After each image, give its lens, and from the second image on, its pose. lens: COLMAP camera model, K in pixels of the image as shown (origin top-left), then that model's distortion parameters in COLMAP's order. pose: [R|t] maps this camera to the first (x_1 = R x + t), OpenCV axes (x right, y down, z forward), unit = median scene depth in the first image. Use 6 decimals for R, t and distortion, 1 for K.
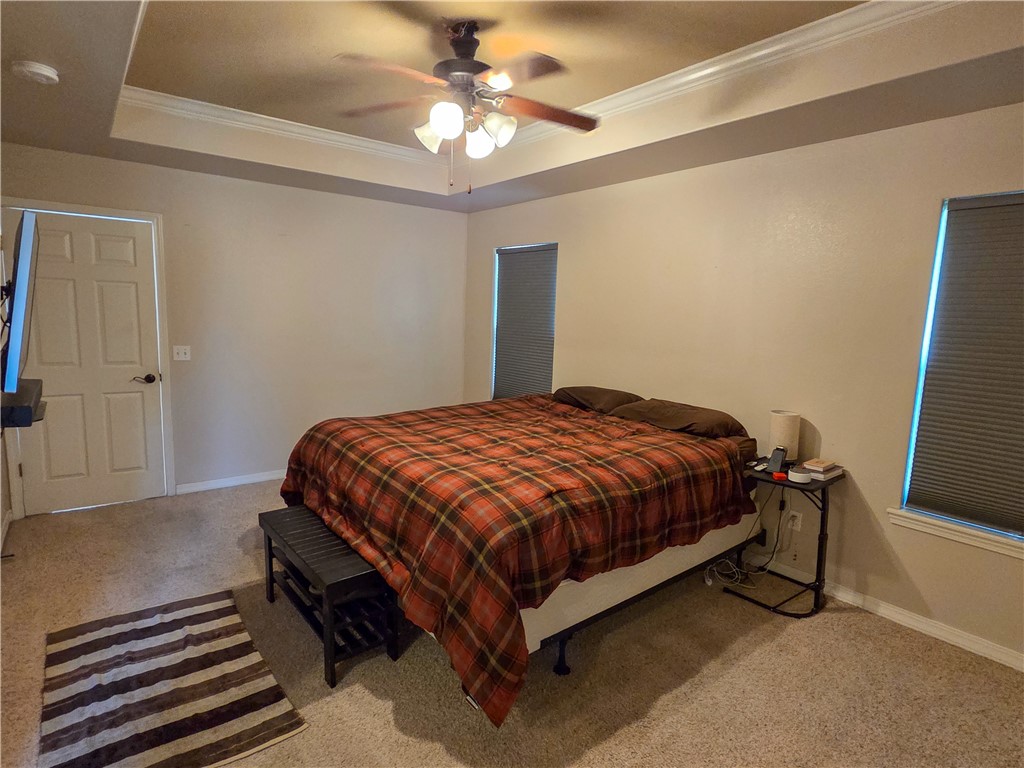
lens RADIAL K [[550.2, 0, 510.9], [0, 550.2, 386.6], [0, 0, 1]] dist [0.003462, 0.000714]
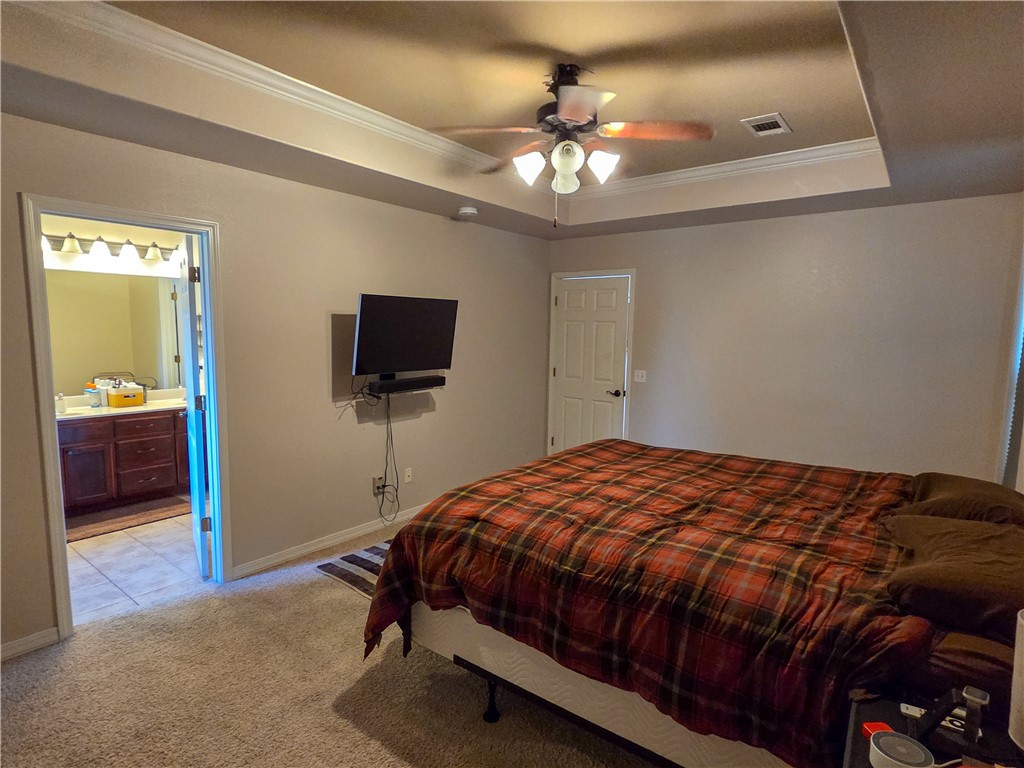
lens RADIAL K [[550.2, 0, 517.0], [0, 550.2, 387.6], [0, 0, 1]] dist [0.003462, 0.000714]
pose [[0.254723, 0.080793, -0.963633, 0.827062], [-0.144965, 0.988433, 0.044553, -0.077300], [0.956087, 0.128344, 0.263488, 0.616806]]
